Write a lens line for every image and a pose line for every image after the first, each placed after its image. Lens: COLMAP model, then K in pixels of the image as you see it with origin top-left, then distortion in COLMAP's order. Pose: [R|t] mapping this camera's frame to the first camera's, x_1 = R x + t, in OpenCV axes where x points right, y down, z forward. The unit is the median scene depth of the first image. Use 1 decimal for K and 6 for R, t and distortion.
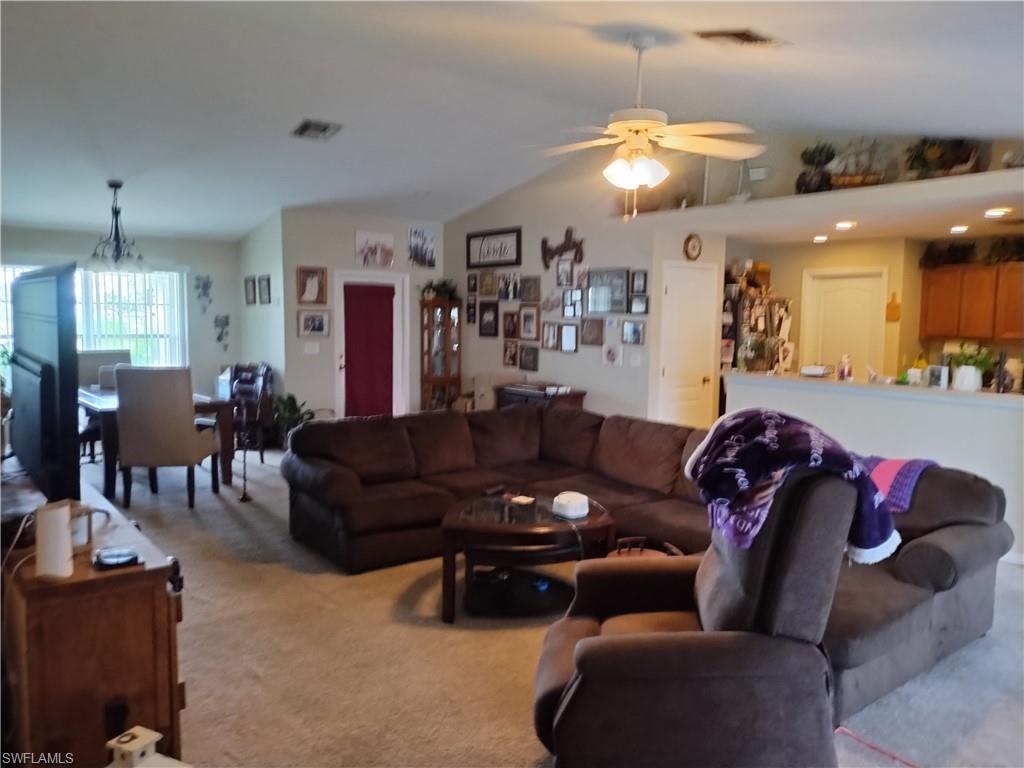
lens RADIAL K [[758.7, 0, 515.8], [0, 758.7, 380.3], [0, 0, 1]] dist [0.118467, -0.157652]
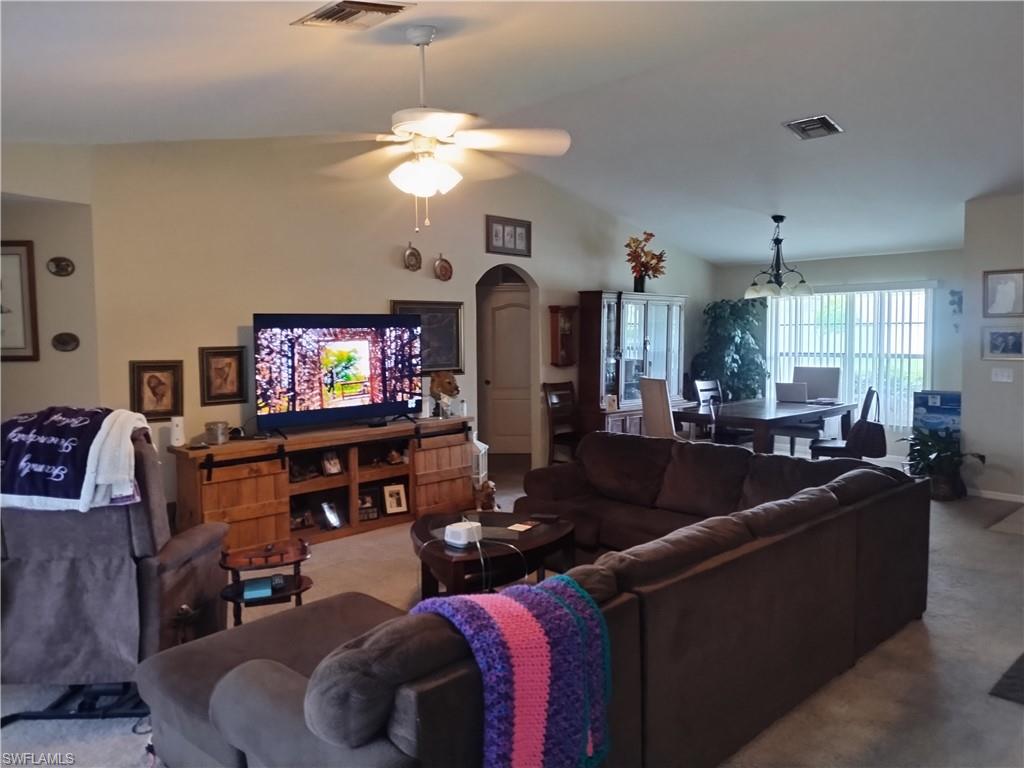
lens RADIAL K [[758.7, 0, 515.8], [0, 758.7, 380.3], [0, 0, 1]] dist [0.118467, -0.157652]
pose [[0.088600, 0.048786, -0.994872, 0.451302], [-0.080506, 0.995883, 0.041666, -0.028112], [0.992809, 0.076401, 0.092162, 0.429333]]
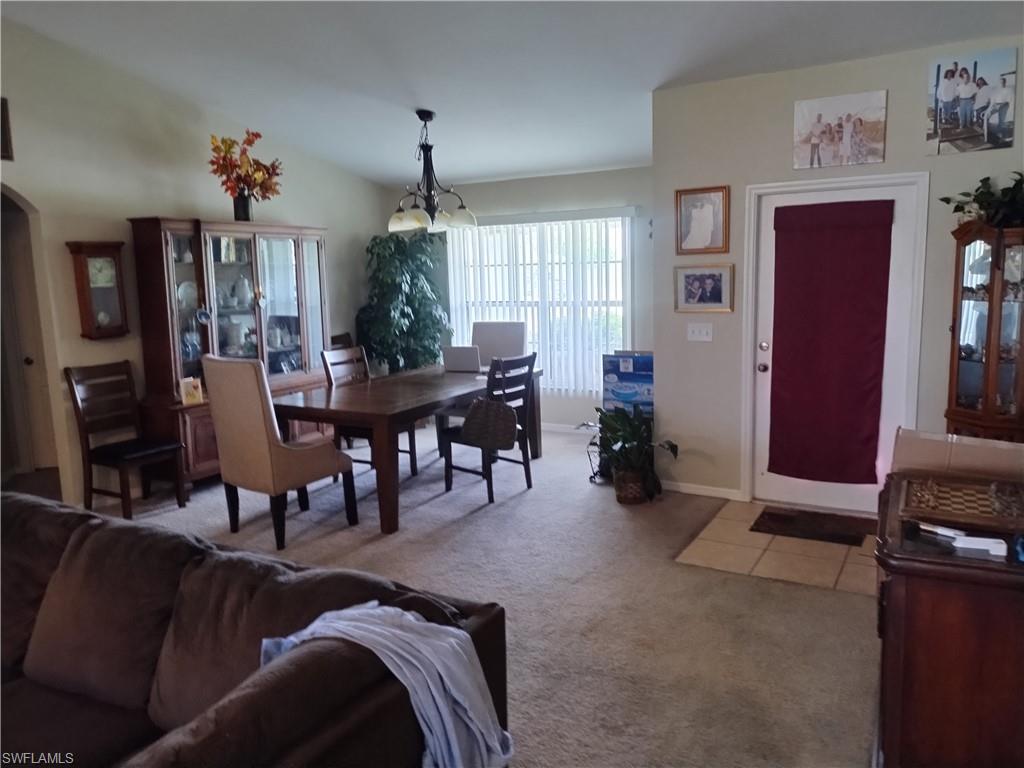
lens RADIAL K [[758.7, 0, 515.8], [0, 758.7, 380.3], [0, 0, 1]] dist [0.118467, -0.157652]
pose [[0.355009, 0.116650, -0.927557, 0.214769], [-0.050191, 0.993132, 0.105687, -0.057059], [0.933515, 0.009035, 0.358426, 0.644254]]
